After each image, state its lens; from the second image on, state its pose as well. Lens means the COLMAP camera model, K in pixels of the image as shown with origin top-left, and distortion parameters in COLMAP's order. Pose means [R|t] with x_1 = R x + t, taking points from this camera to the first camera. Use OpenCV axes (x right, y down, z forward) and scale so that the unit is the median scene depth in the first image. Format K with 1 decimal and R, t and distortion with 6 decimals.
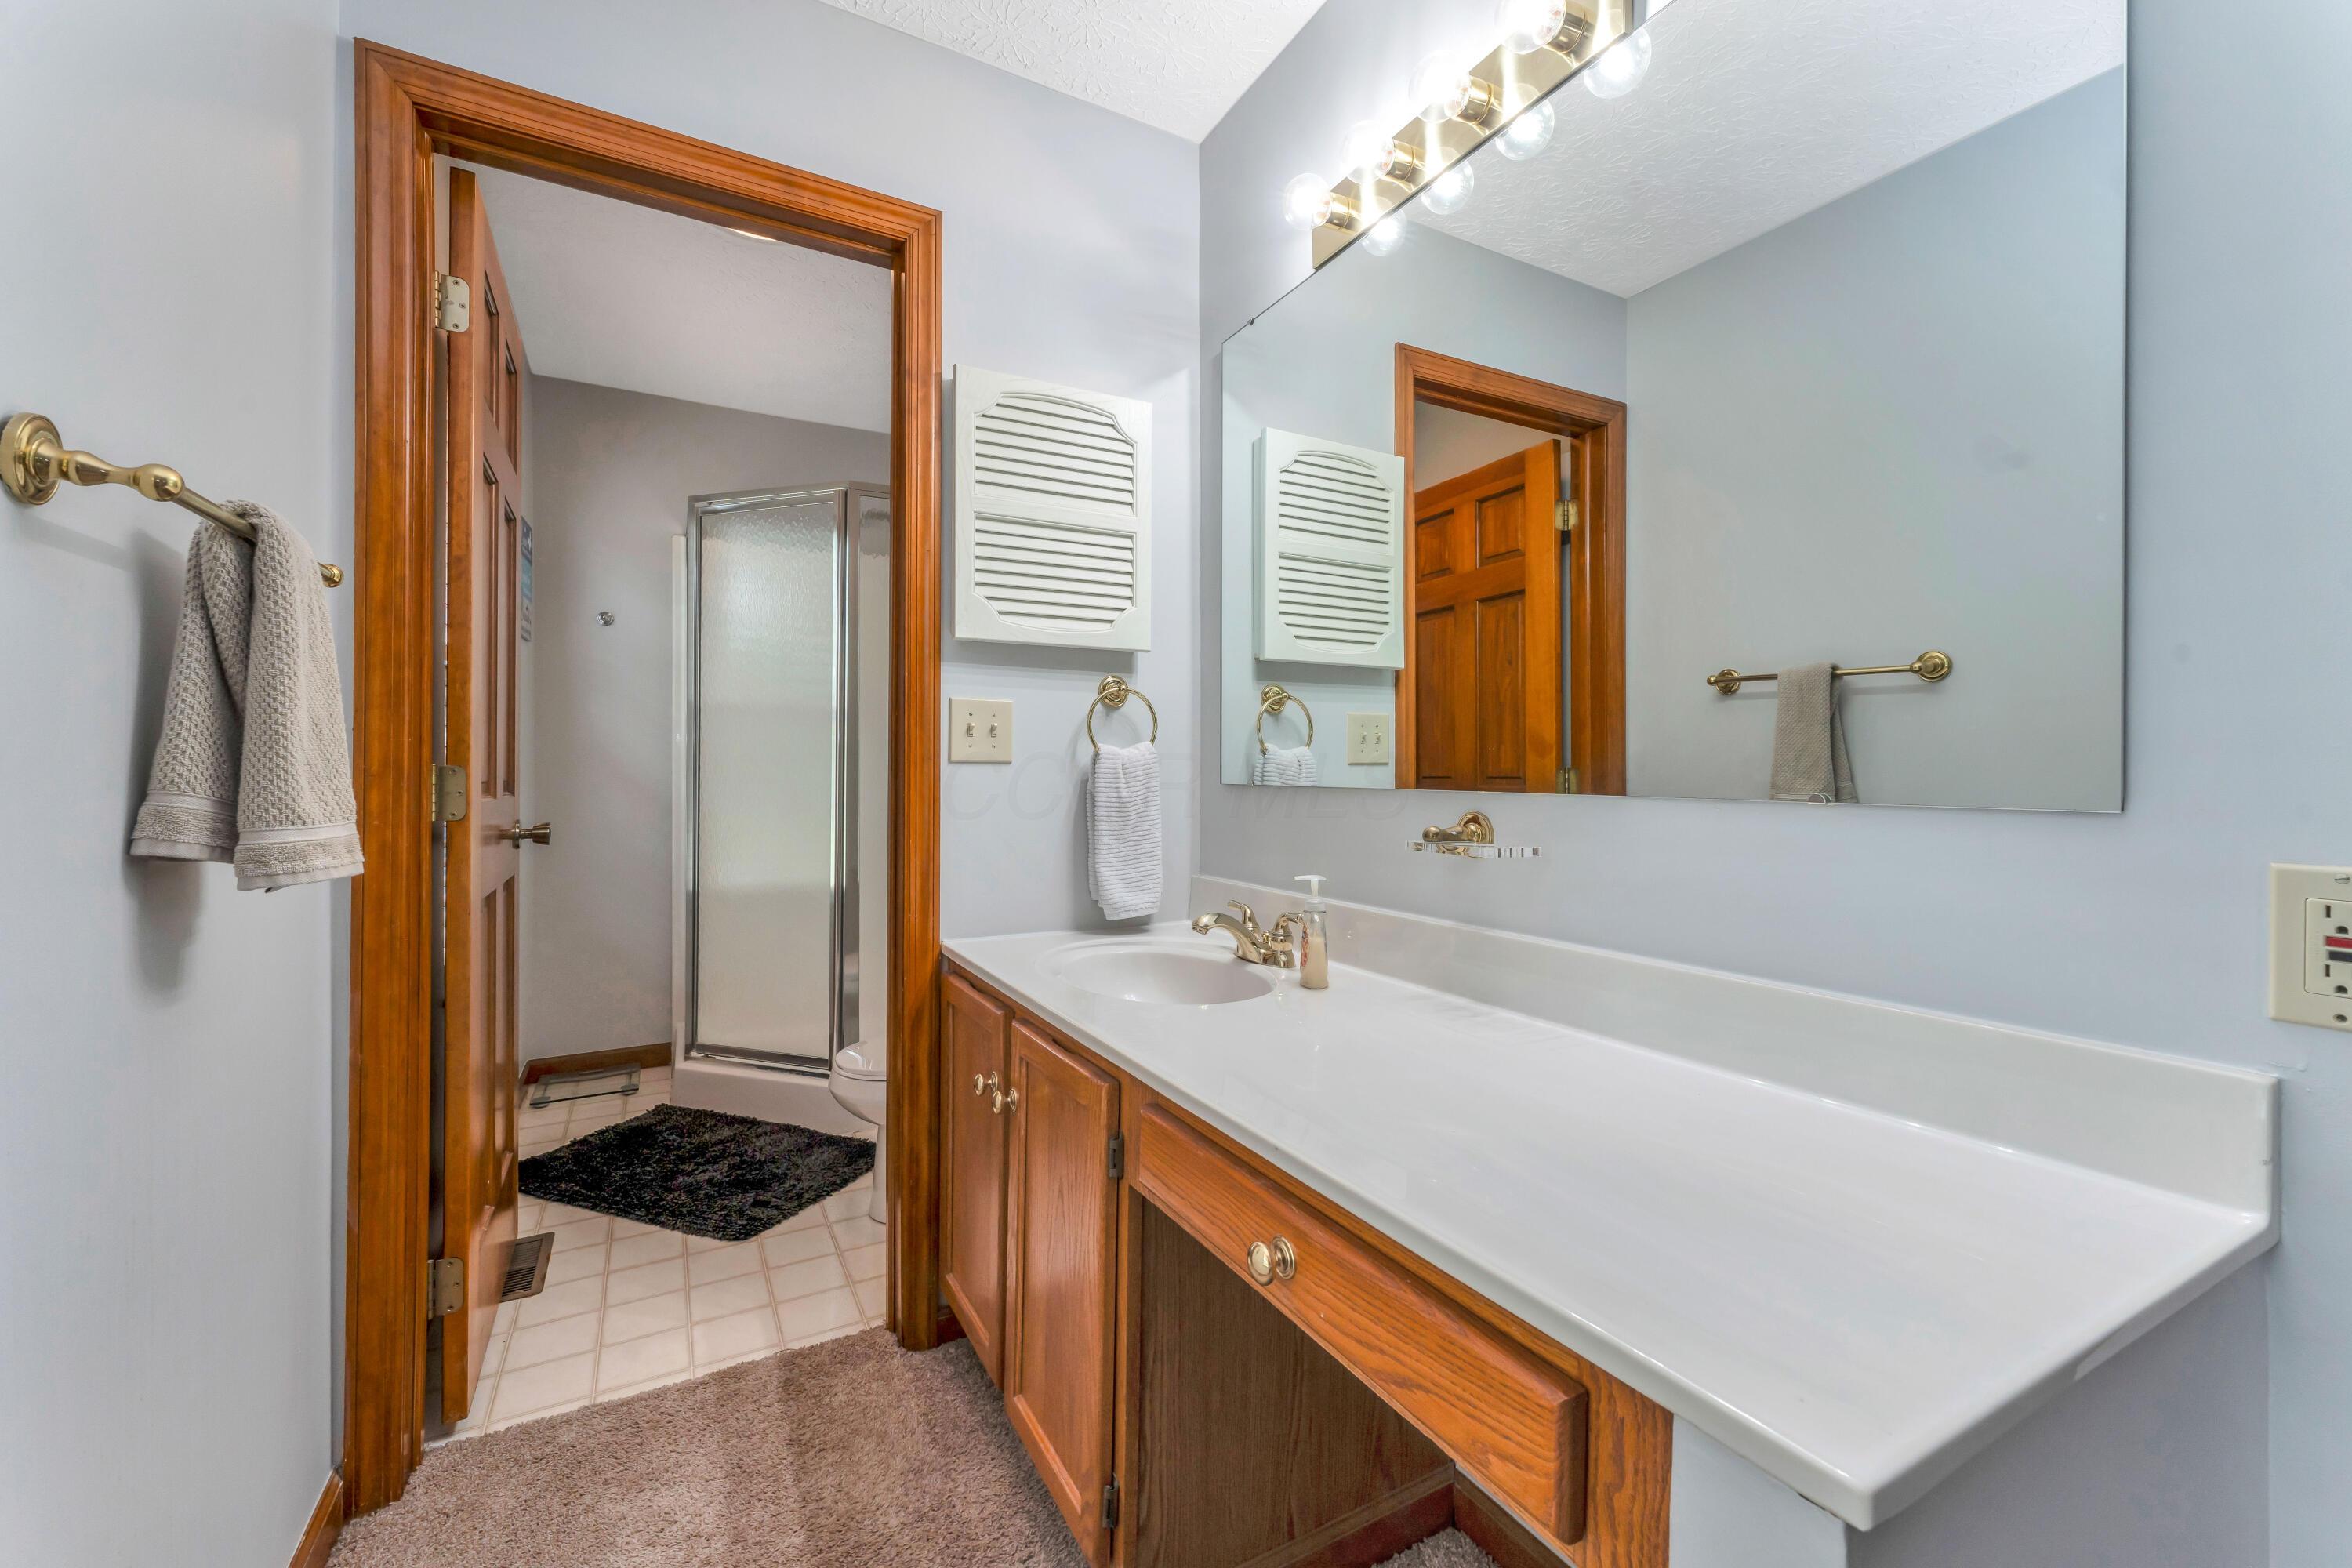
lens RADIAL K [[948.3, 0, 1167.2], [0, 948.3, 776.9], [0, 0, 1]] dist [0.002927, -0.000506]
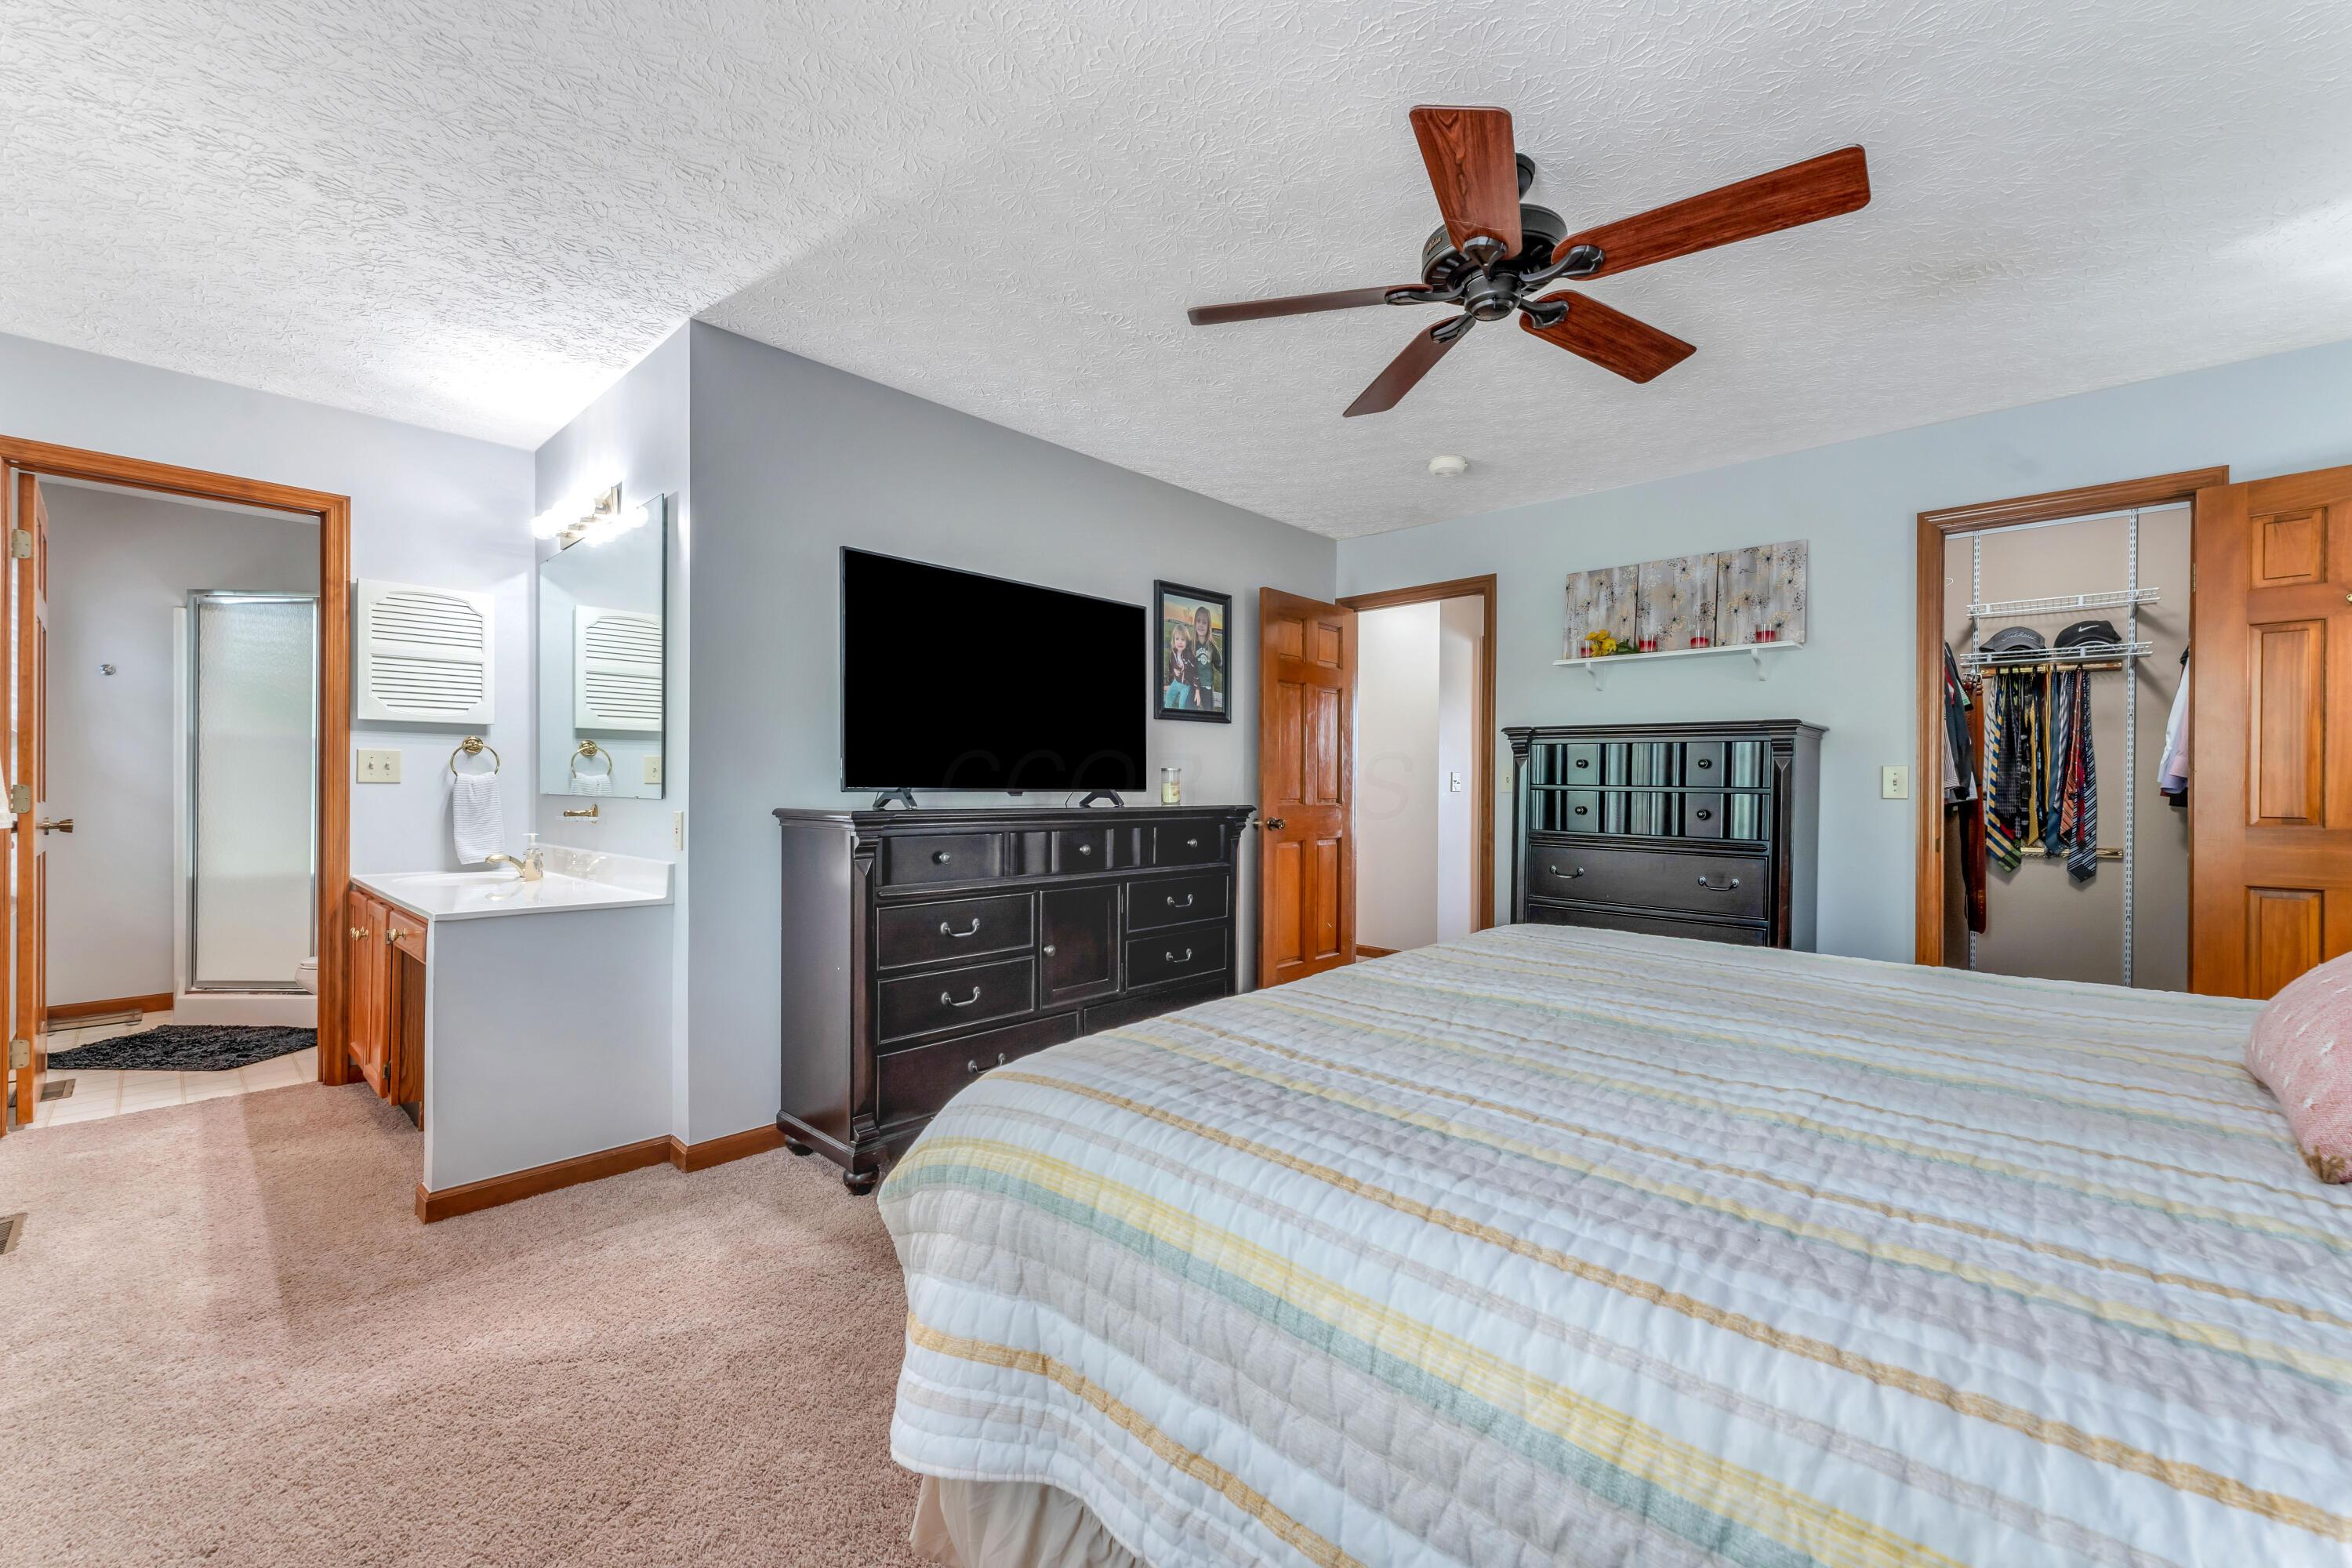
lens RADIAL K [[945.9, 0, 1173.1], [0, 945.9, 793.4], [0, 0, 1]] dist [0.000474, 0.000568]
pose [[0.946626, -0.002424, 0.322324, 0.662569], [0.002400, 0.999997, 0.000470, 0.008400], [-0.322324, 0.000329, 0.946629, -1.242902]]
